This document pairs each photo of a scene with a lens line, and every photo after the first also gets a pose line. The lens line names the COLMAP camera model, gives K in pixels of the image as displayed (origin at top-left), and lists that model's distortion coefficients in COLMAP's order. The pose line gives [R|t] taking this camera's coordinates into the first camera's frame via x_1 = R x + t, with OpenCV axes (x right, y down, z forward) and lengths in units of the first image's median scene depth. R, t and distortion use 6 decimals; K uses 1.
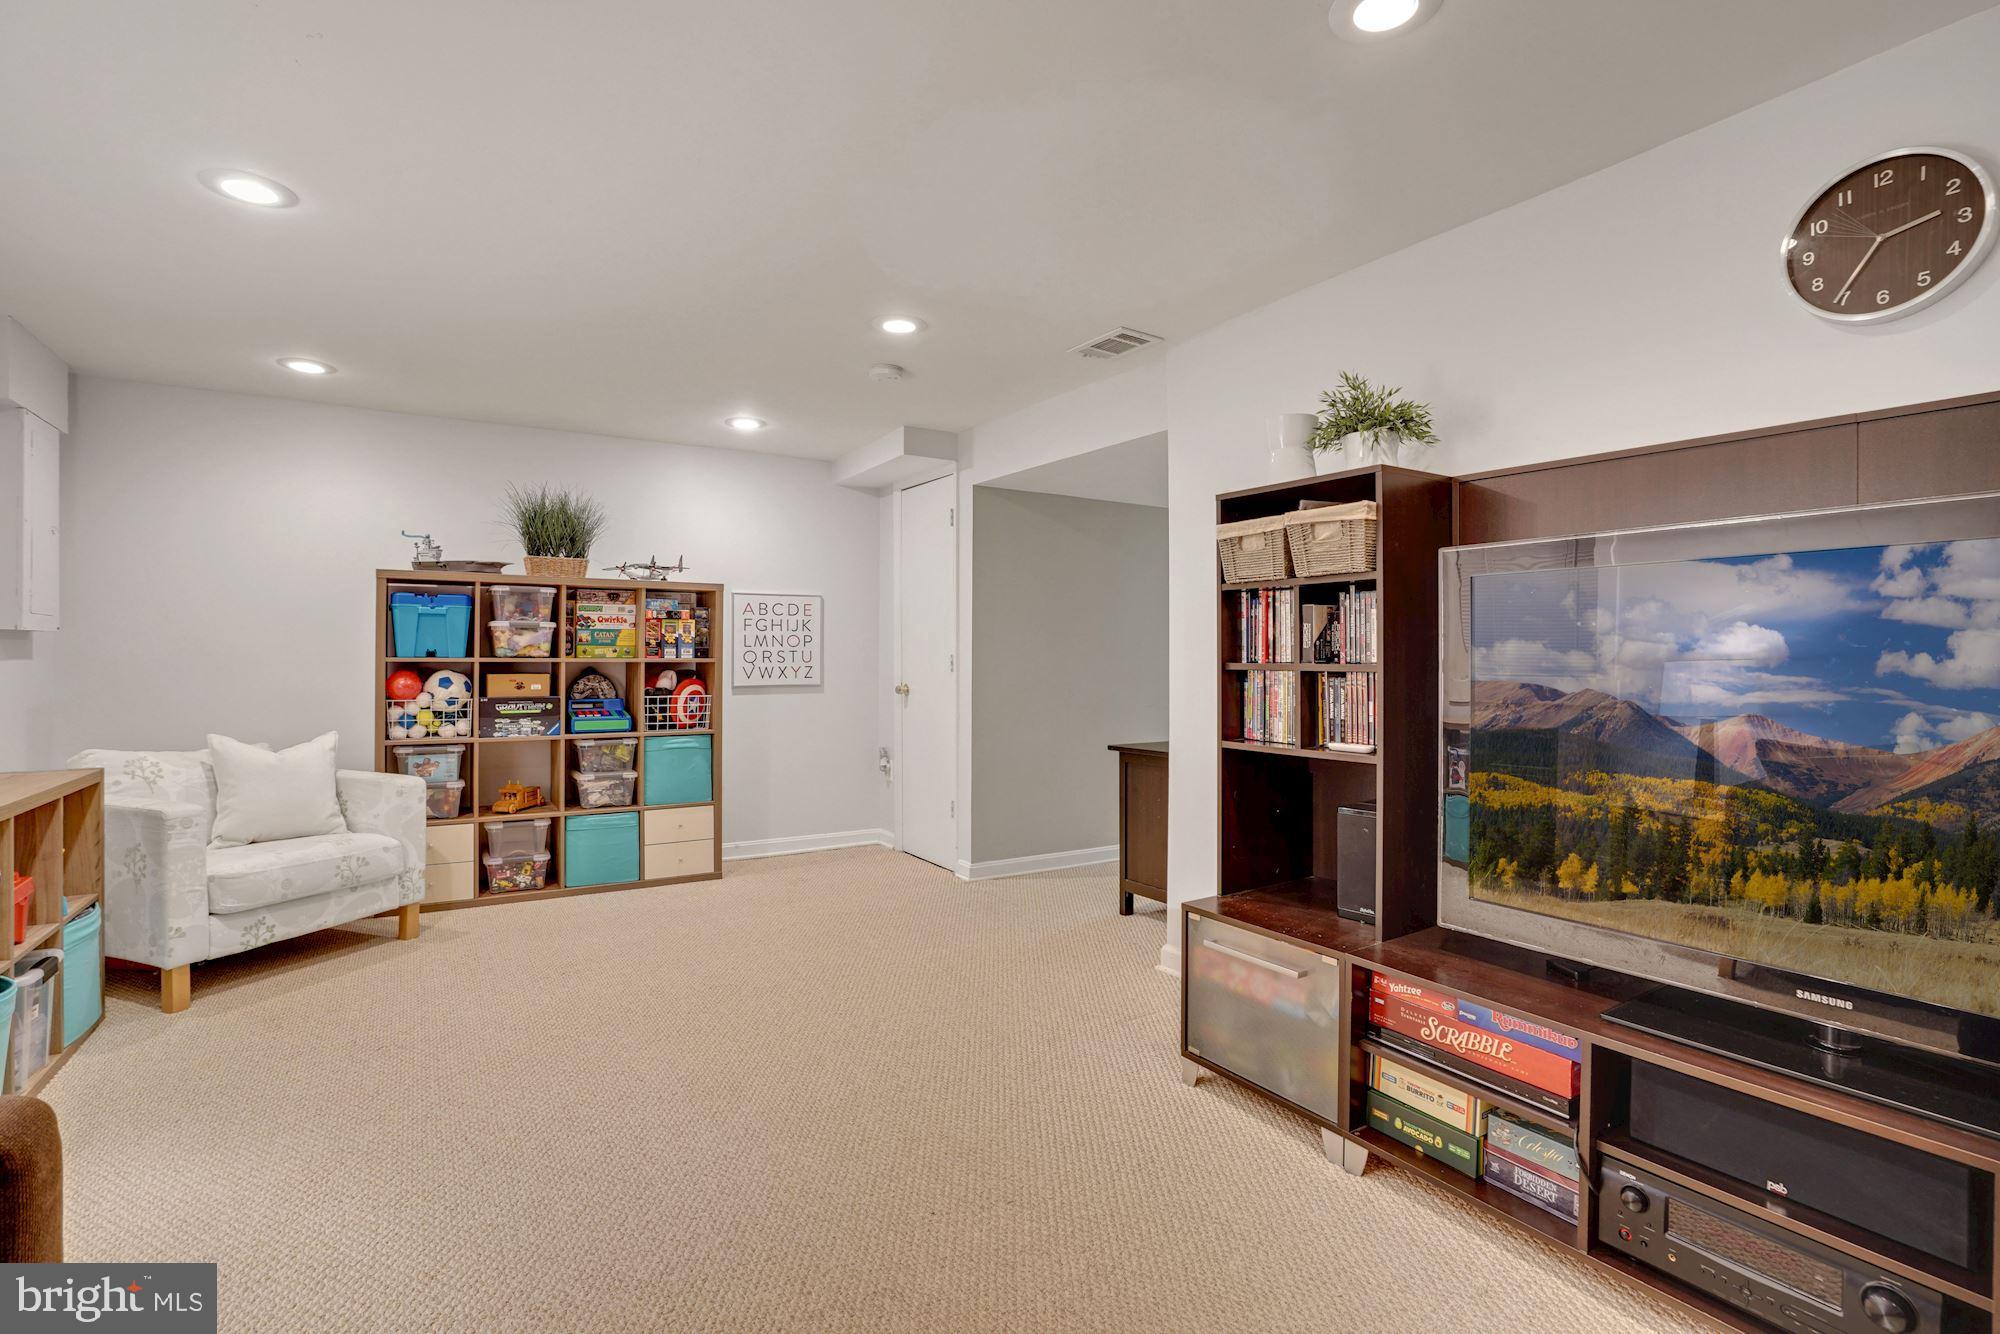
lens RADIAL K [[959.5, 0, 995.8], [0, 959.5, 656.7], [0, 0, 1]] dist [-0.012681, 0.002104]
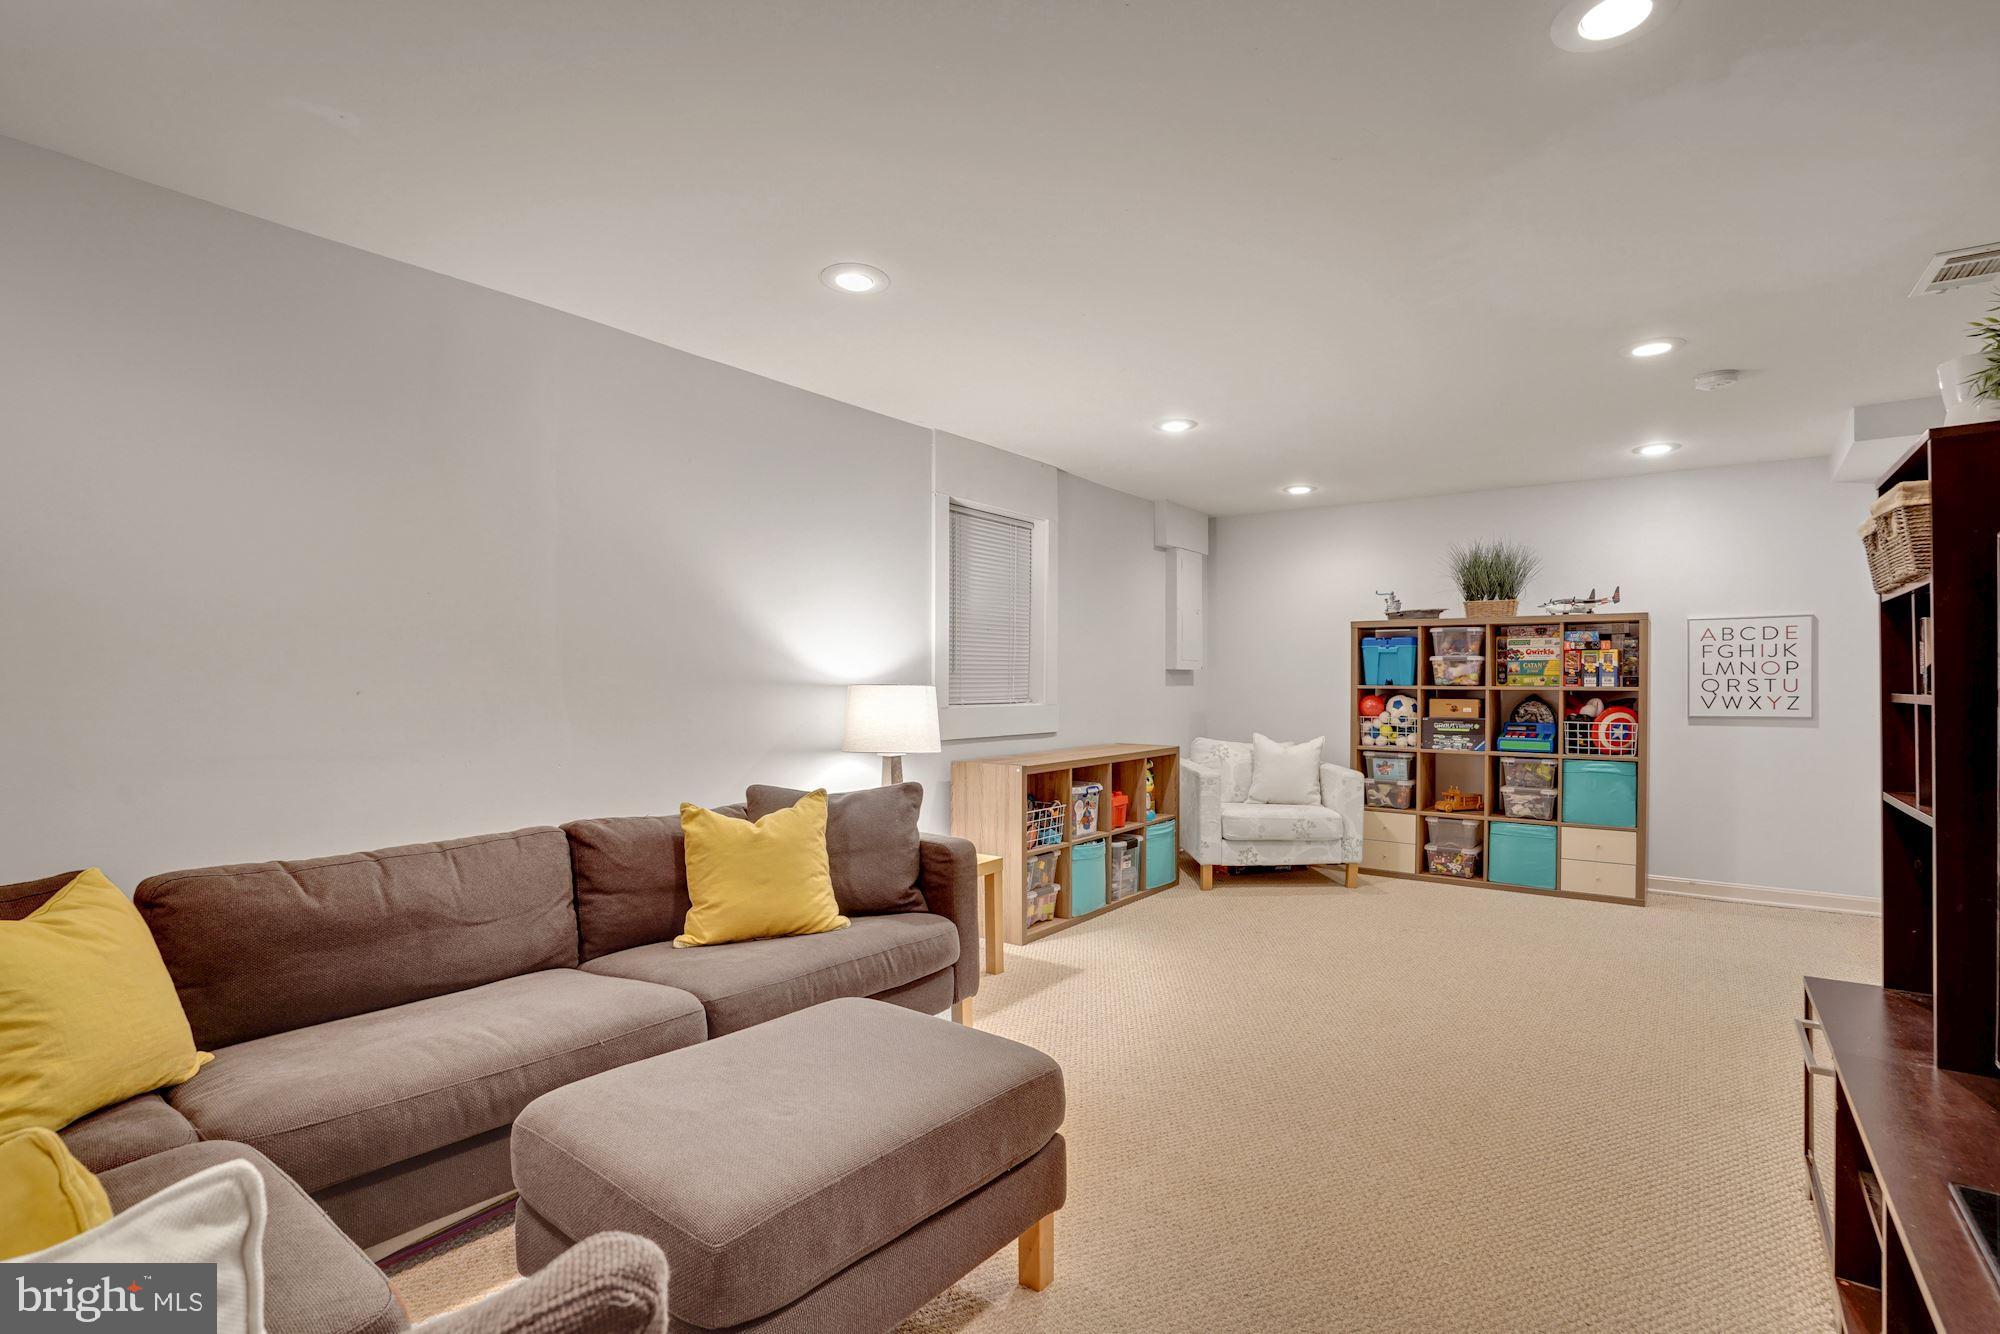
lens RADIAL K [[913.3, 0, 1000.4], [0, 913.3, 680.6], [0, 0, 1]] dist [-0.008211, 0.002891]
pose [[0.385636, -0.003435, -0.922645, 0.353393], [-0.001983, 0.999988, -0.004552, 0.001002], [0.922649, 0.003585, 0.385625, 0.014321]]
